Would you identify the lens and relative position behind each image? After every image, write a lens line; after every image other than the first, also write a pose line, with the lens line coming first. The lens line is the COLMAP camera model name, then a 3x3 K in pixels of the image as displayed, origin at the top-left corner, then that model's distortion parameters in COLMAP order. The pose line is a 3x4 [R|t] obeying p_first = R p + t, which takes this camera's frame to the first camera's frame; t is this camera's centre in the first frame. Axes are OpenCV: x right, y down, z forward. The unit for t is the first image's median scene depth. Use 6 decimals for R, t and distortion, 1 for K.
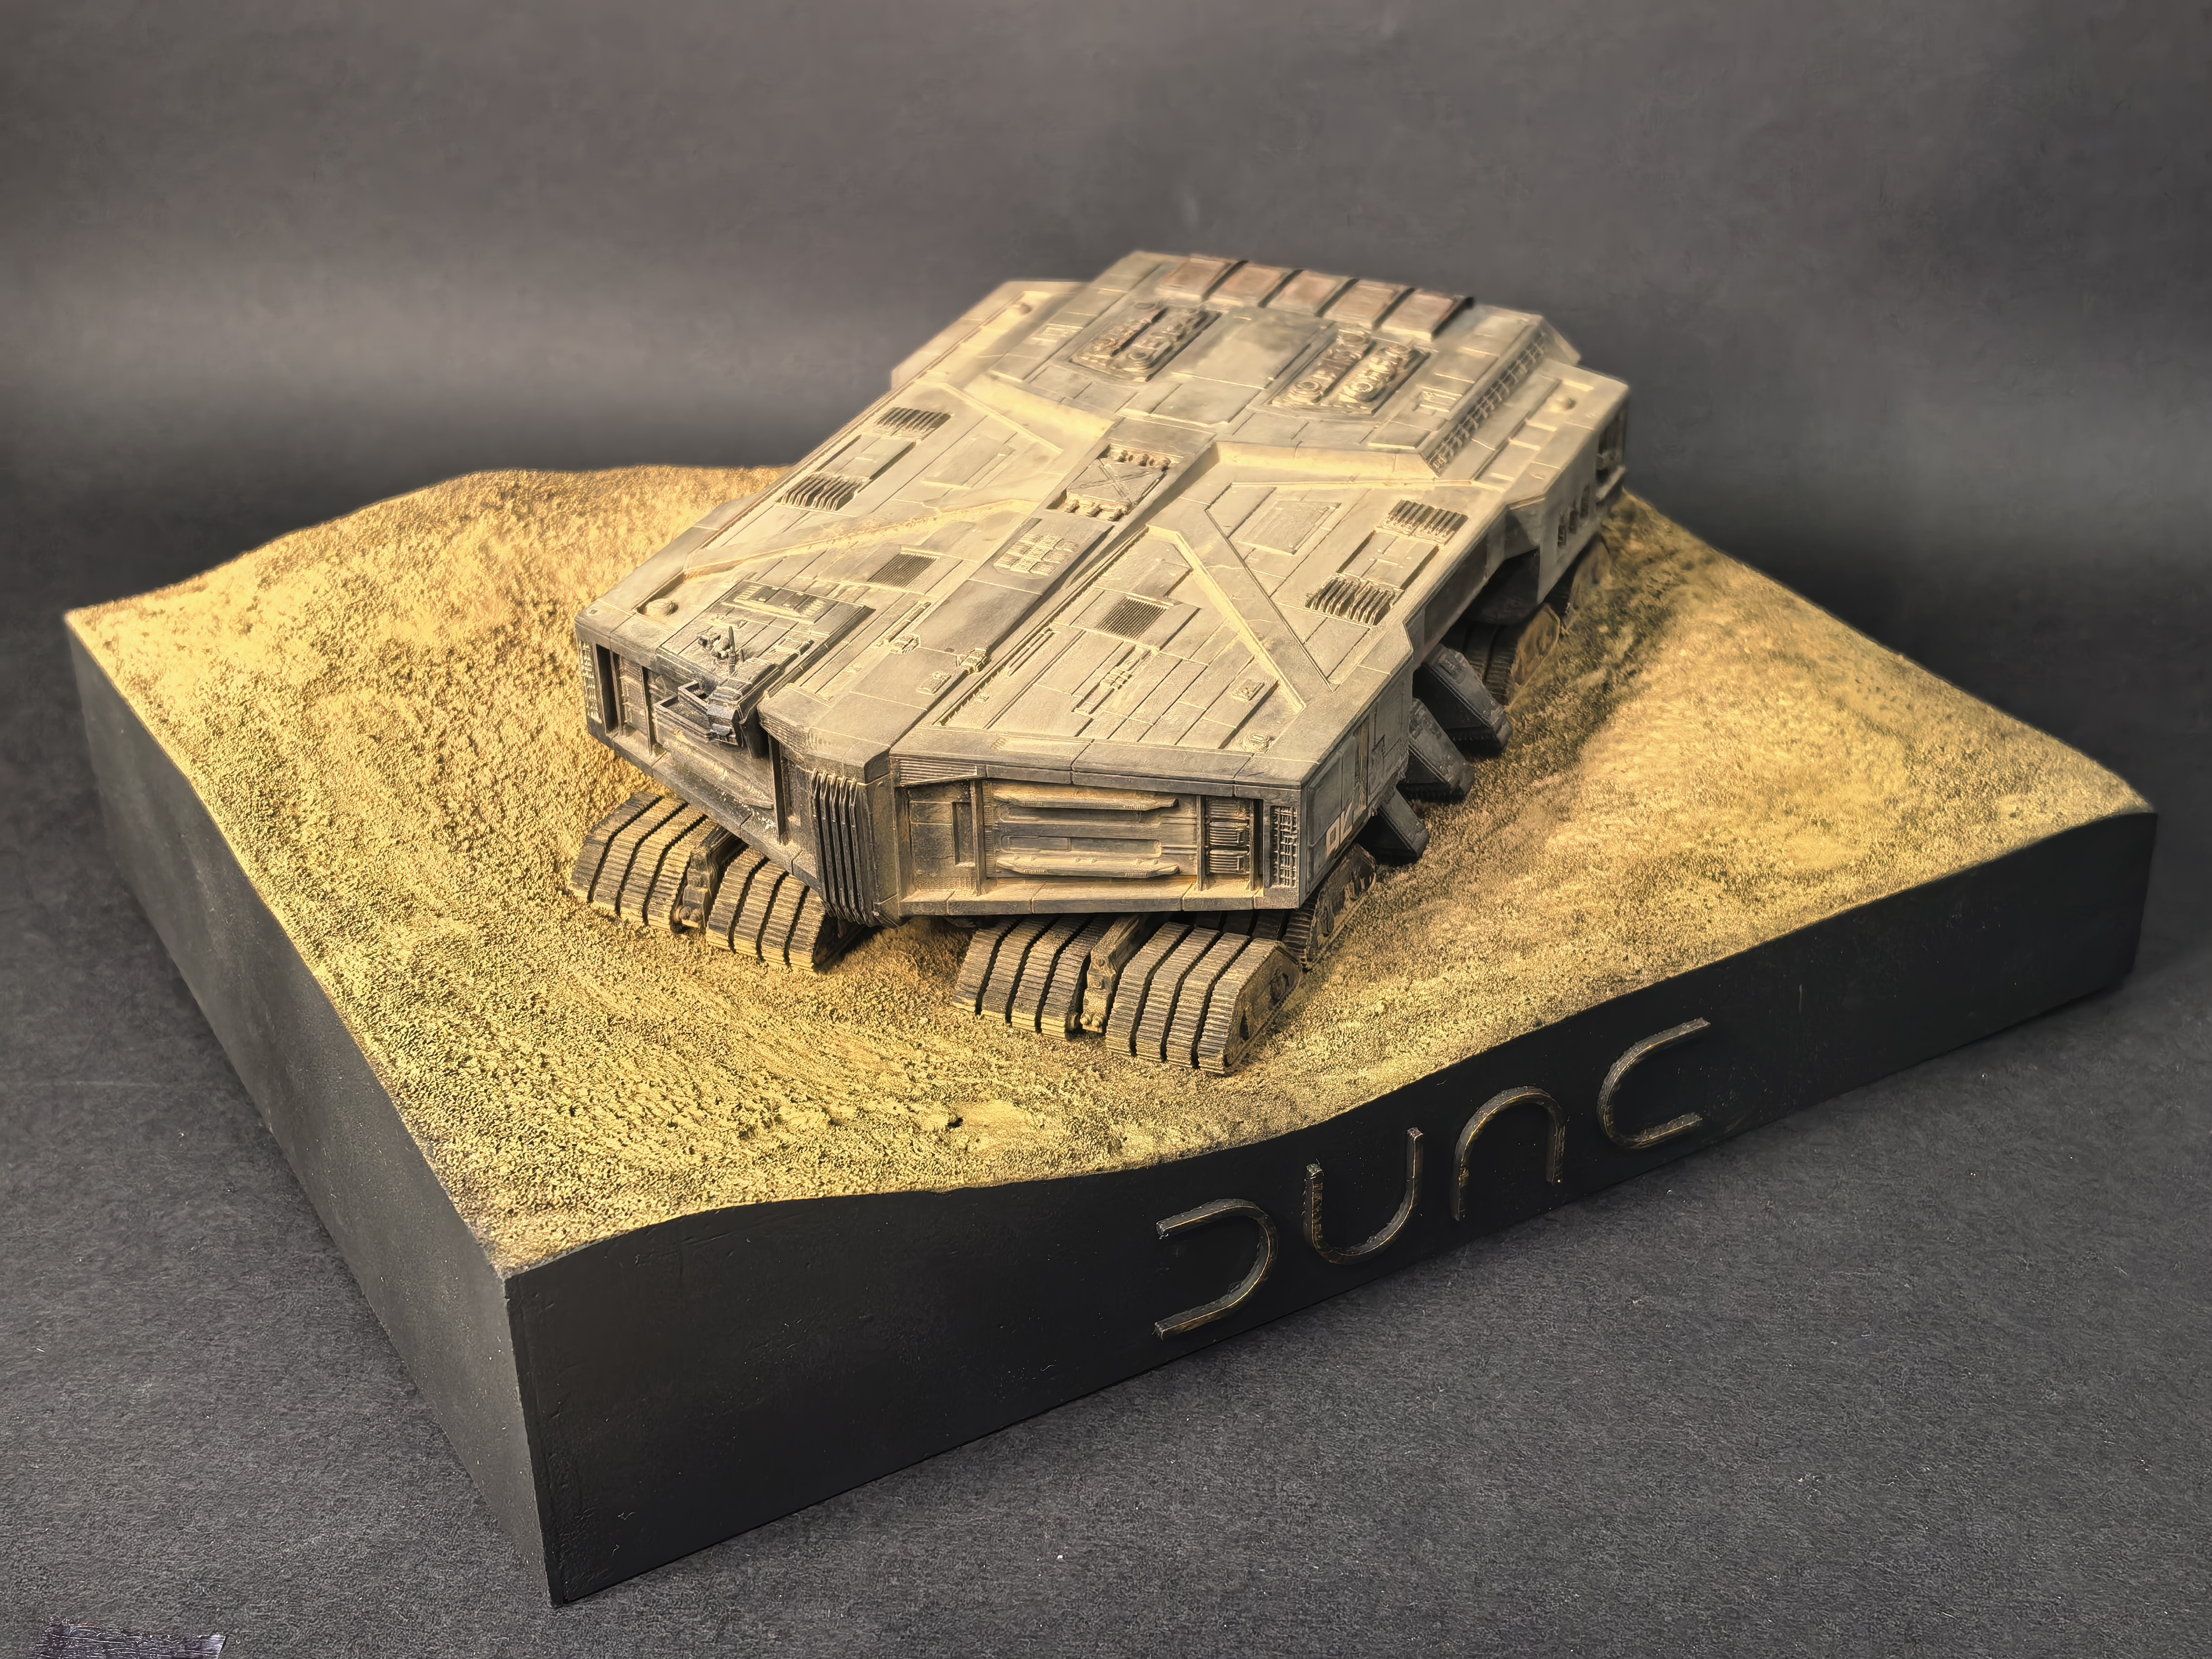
lens RADIAL K [[3237.9, 0, 1119.0], [0, 3237.9, 764.2], [0, 0, 1]] dist [0.258900, -1.176625]
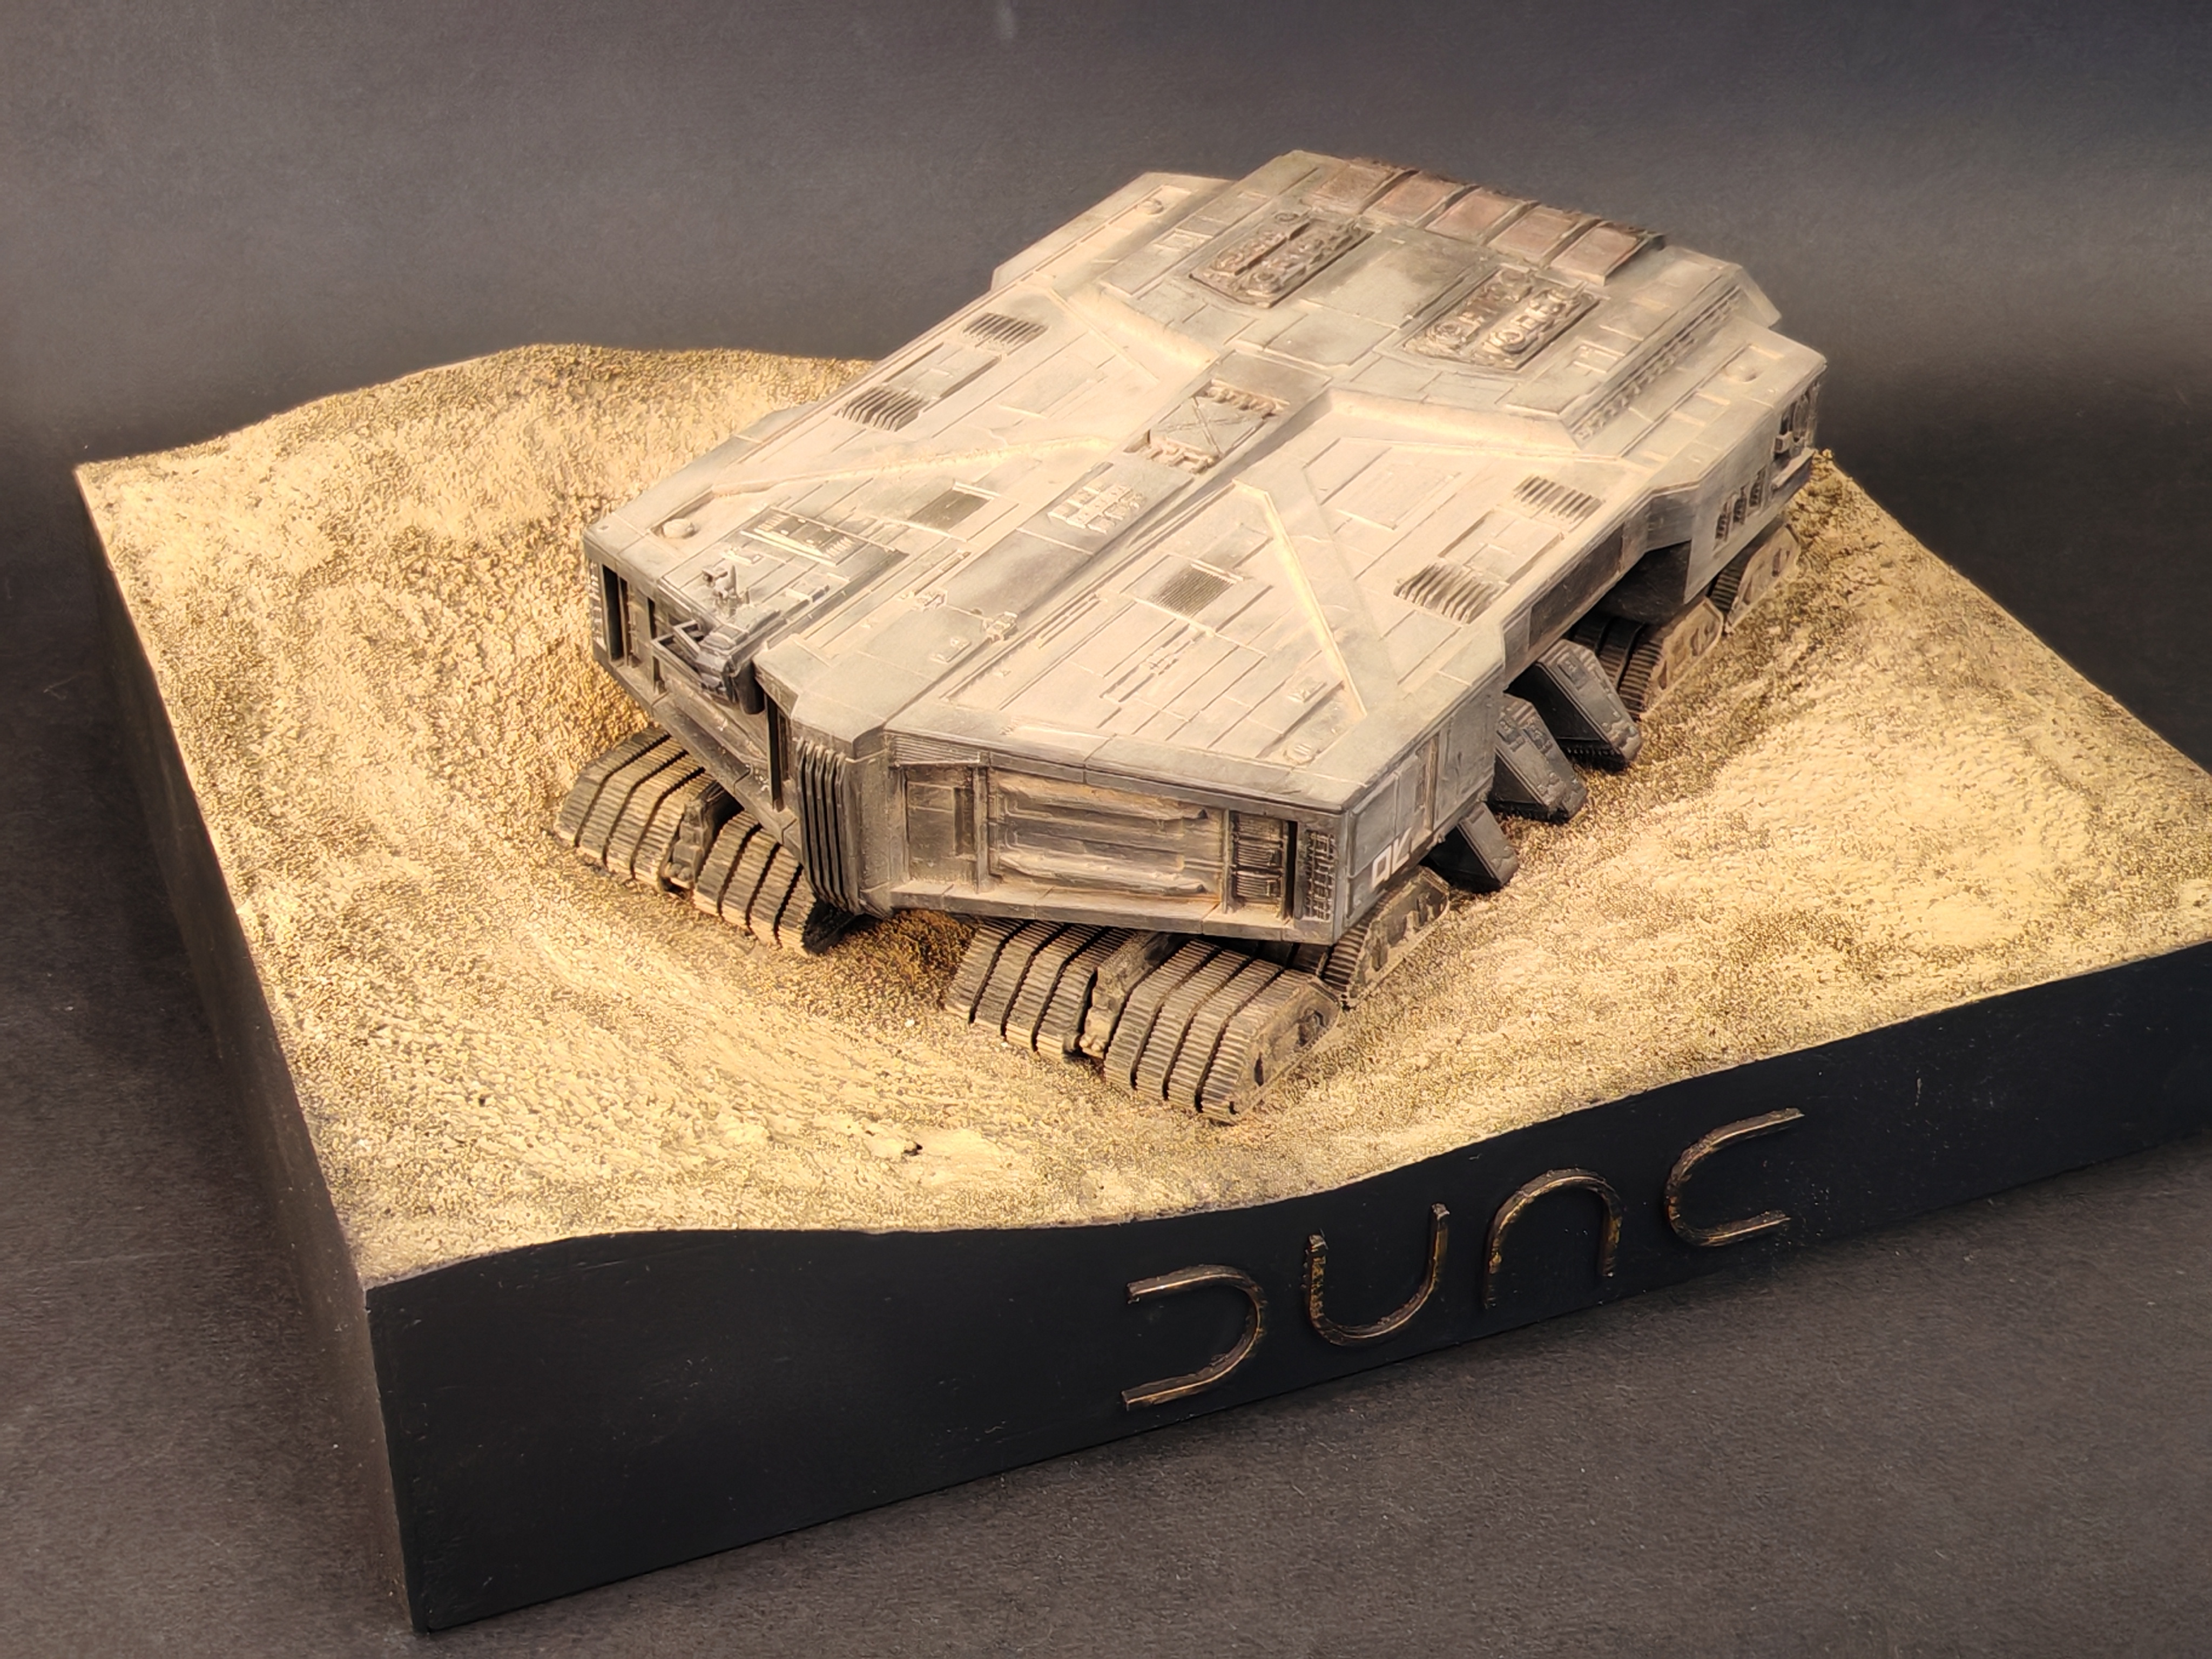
lens RADIAL K [[3502.7, 0, 1098.5], [0, 3502.7, 798.8], [0, 0, 1]] dist [0.249542, -1.534494]
pose [[0.990646, 0.096431, -0.096548, 0.075579], [-0.090746, 0.993964, 0.061647, -0.044996], [0.101909, -0.052310, 0.993417, 0.044819]]
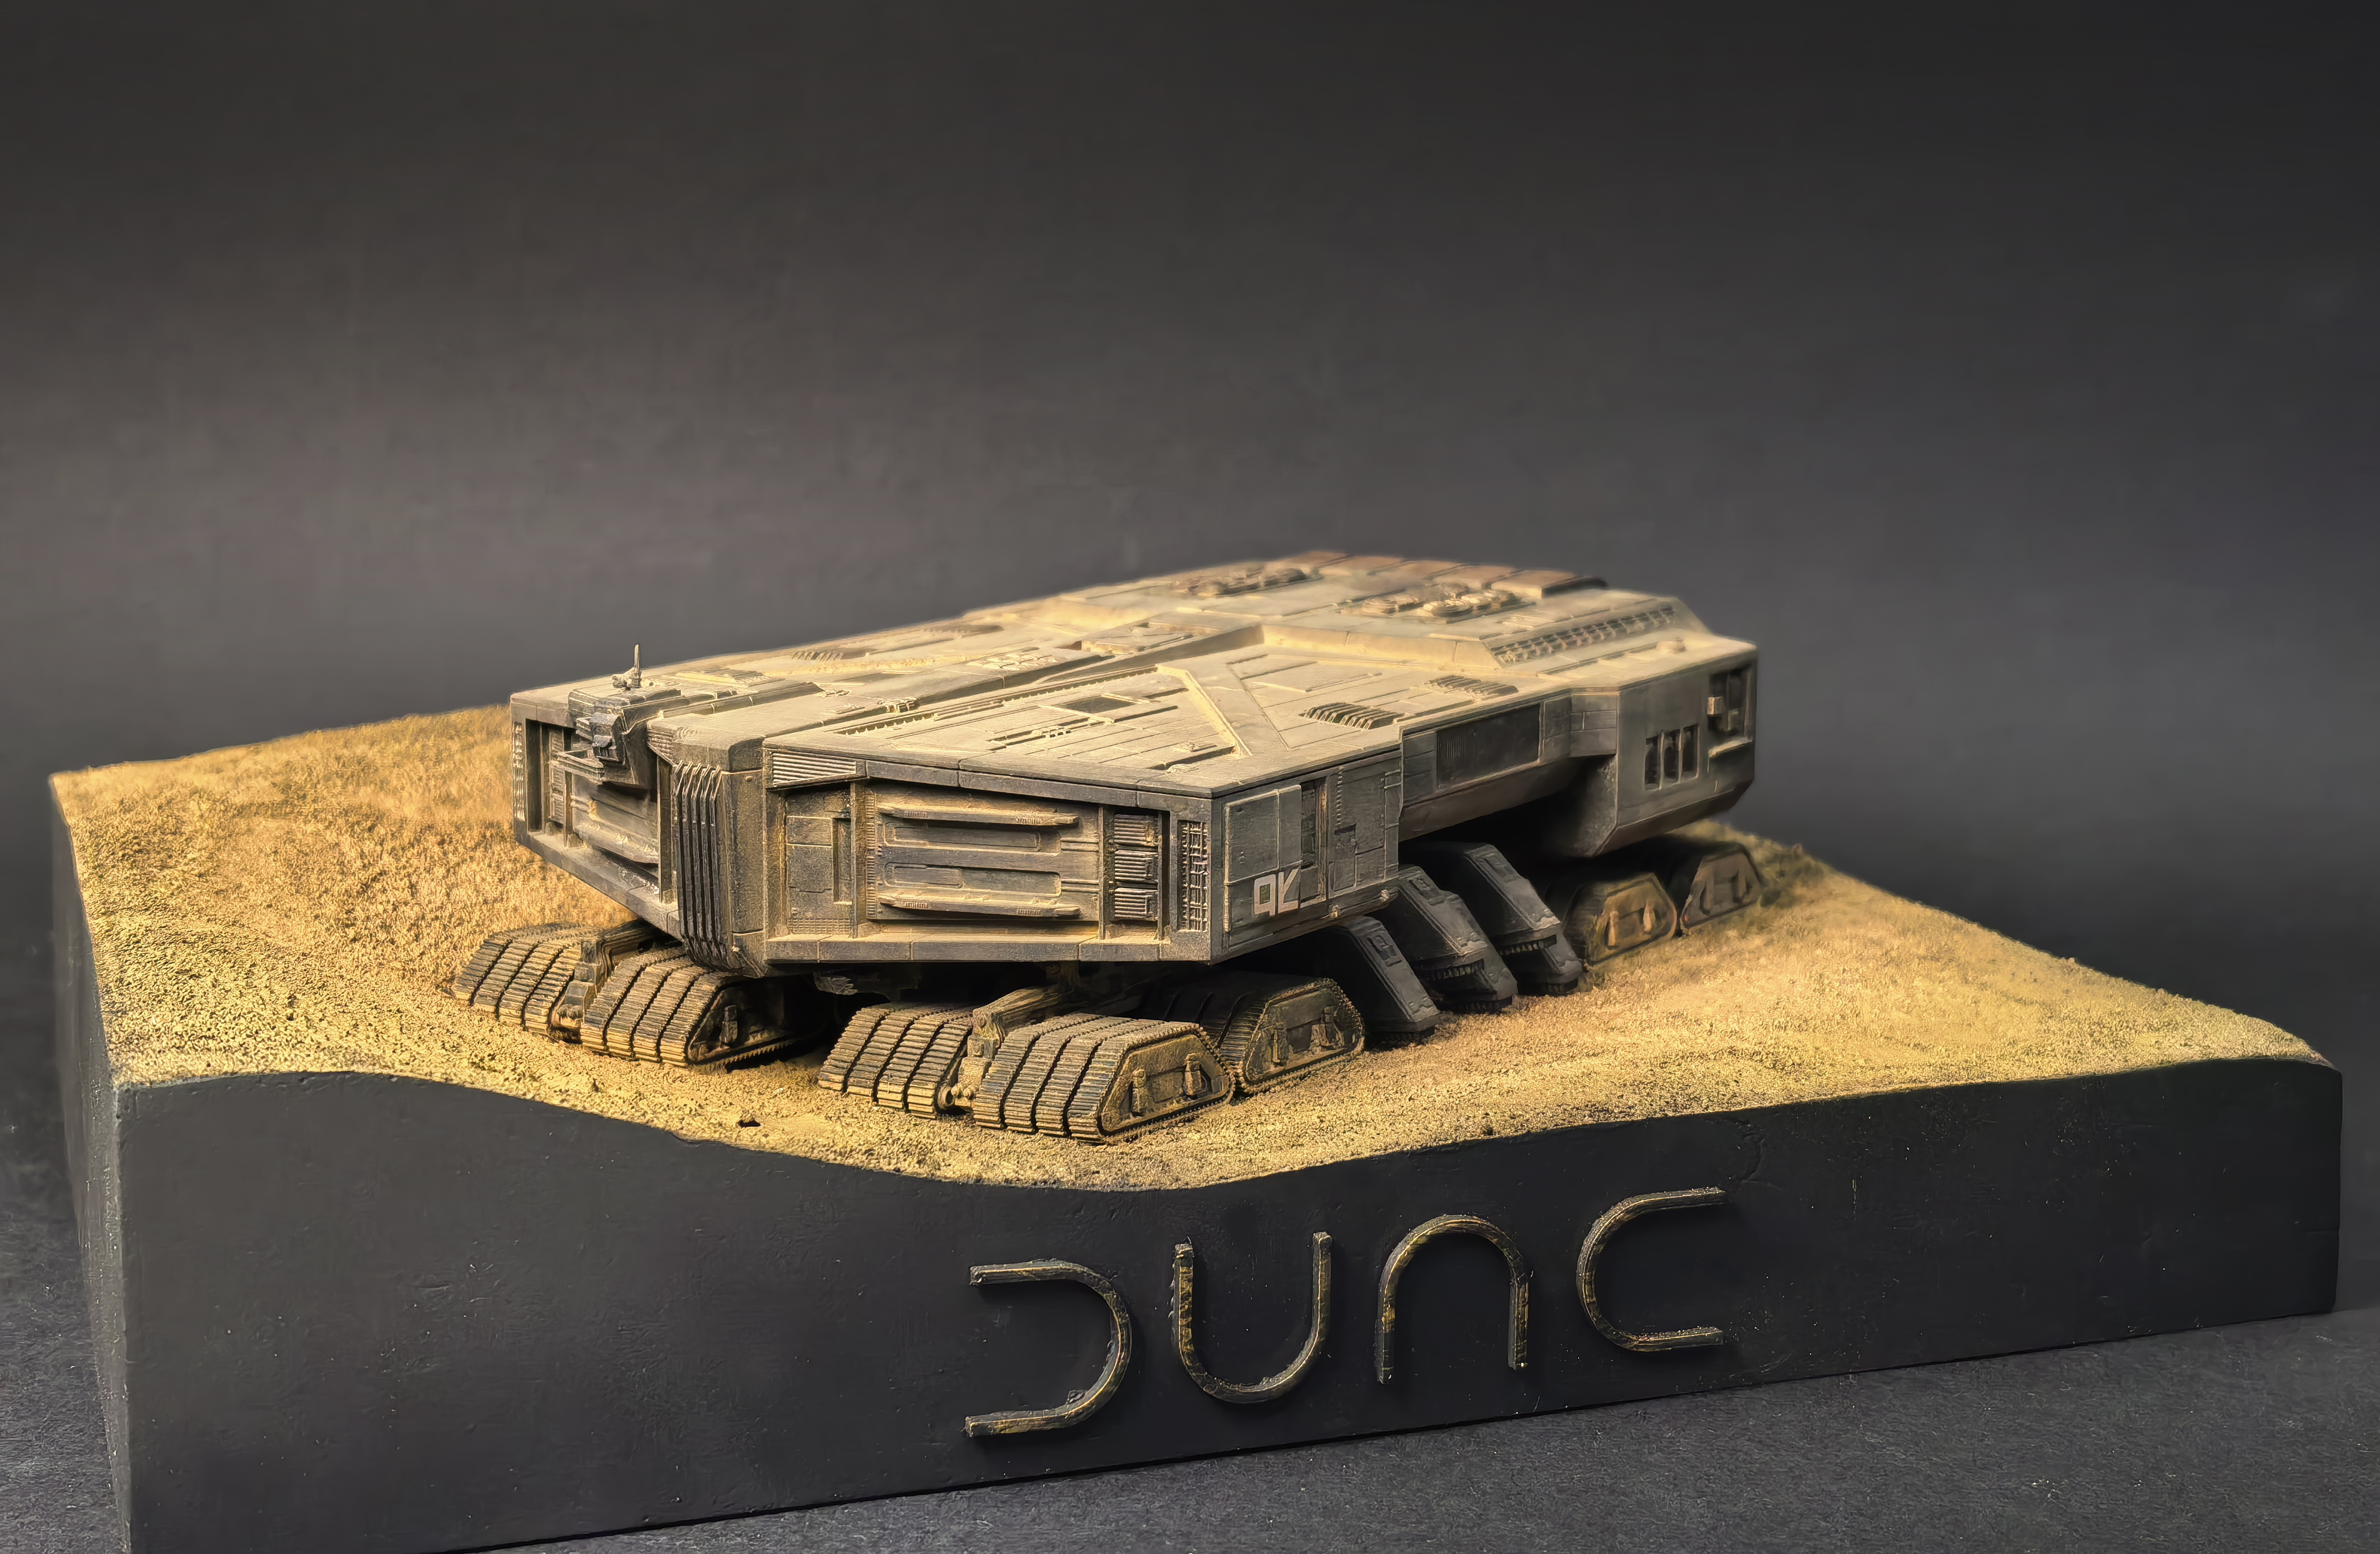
lens RADIAL K [[3457.0, 0, 1194.5], [0, 3457.0, 582.4], [0, 0, 1]] dist [0.225722, -0.816121]
pose [[0.984198, 0.043543, -0.171633, 0.189985], [-0.108207, 0.915149, -0.388321, 0.287312], [0.140161, 0.400757, 0.905400, 0.128785]]
